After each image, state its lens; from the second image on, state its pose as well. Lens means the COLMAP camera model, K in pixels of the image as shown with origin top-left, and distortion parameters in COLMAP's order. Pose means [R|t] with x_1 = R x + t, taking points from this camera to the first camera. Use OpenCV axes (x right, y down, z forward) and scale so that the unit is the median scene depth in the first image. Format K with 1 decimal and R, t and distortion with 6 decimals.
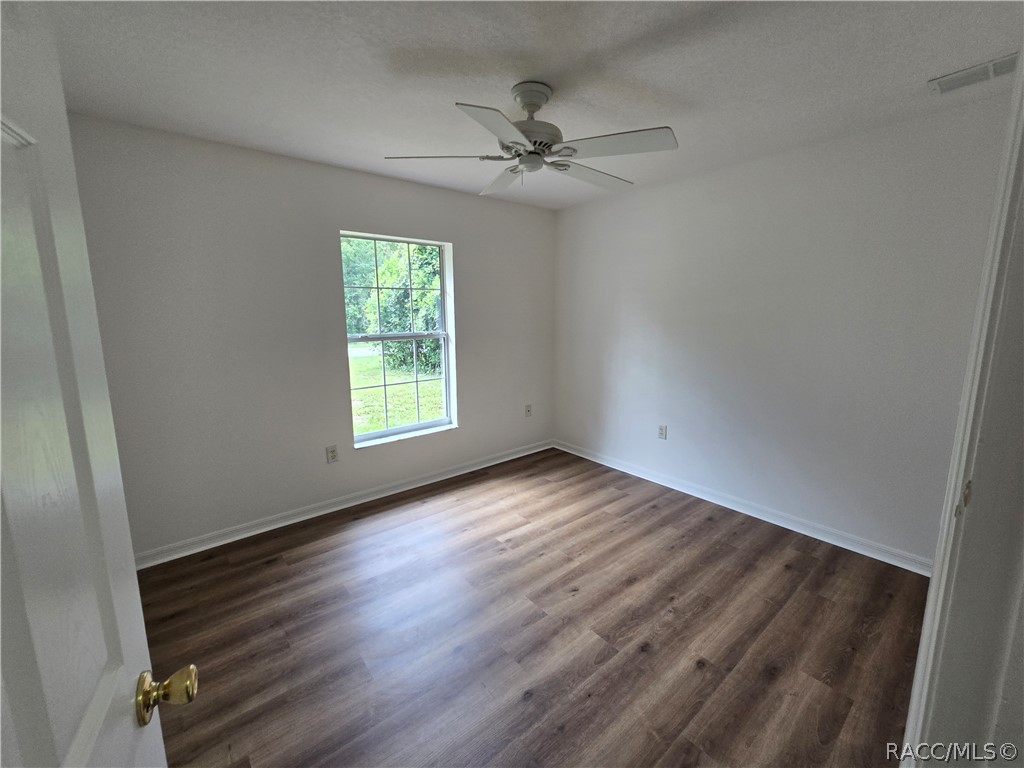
lens RADIAL K [[420.0, 0, 515.2], [0, 420.0, 377.3], [0, 0, 1]] dist [0.000032, -0.000699]
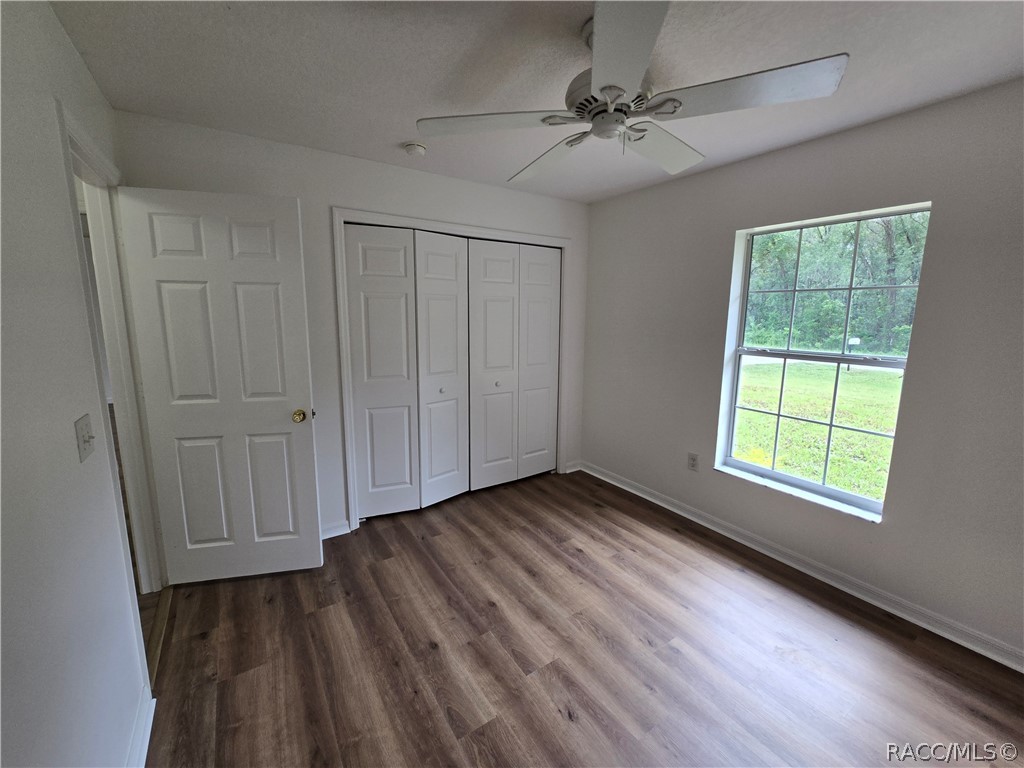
lens RADIAL K [[420.0, 0, 511.7], [0, 420.0, 376.8], [0, 0, 1]] dist [0.000032, -0.000699]
pose [[-0.108540, 0.159308, -0.981244, 0.819787], [-0.168826, 0.969783, 0.176122, -0.169104], [0.979651, 0.184776, -0.078365, 0.921428]]
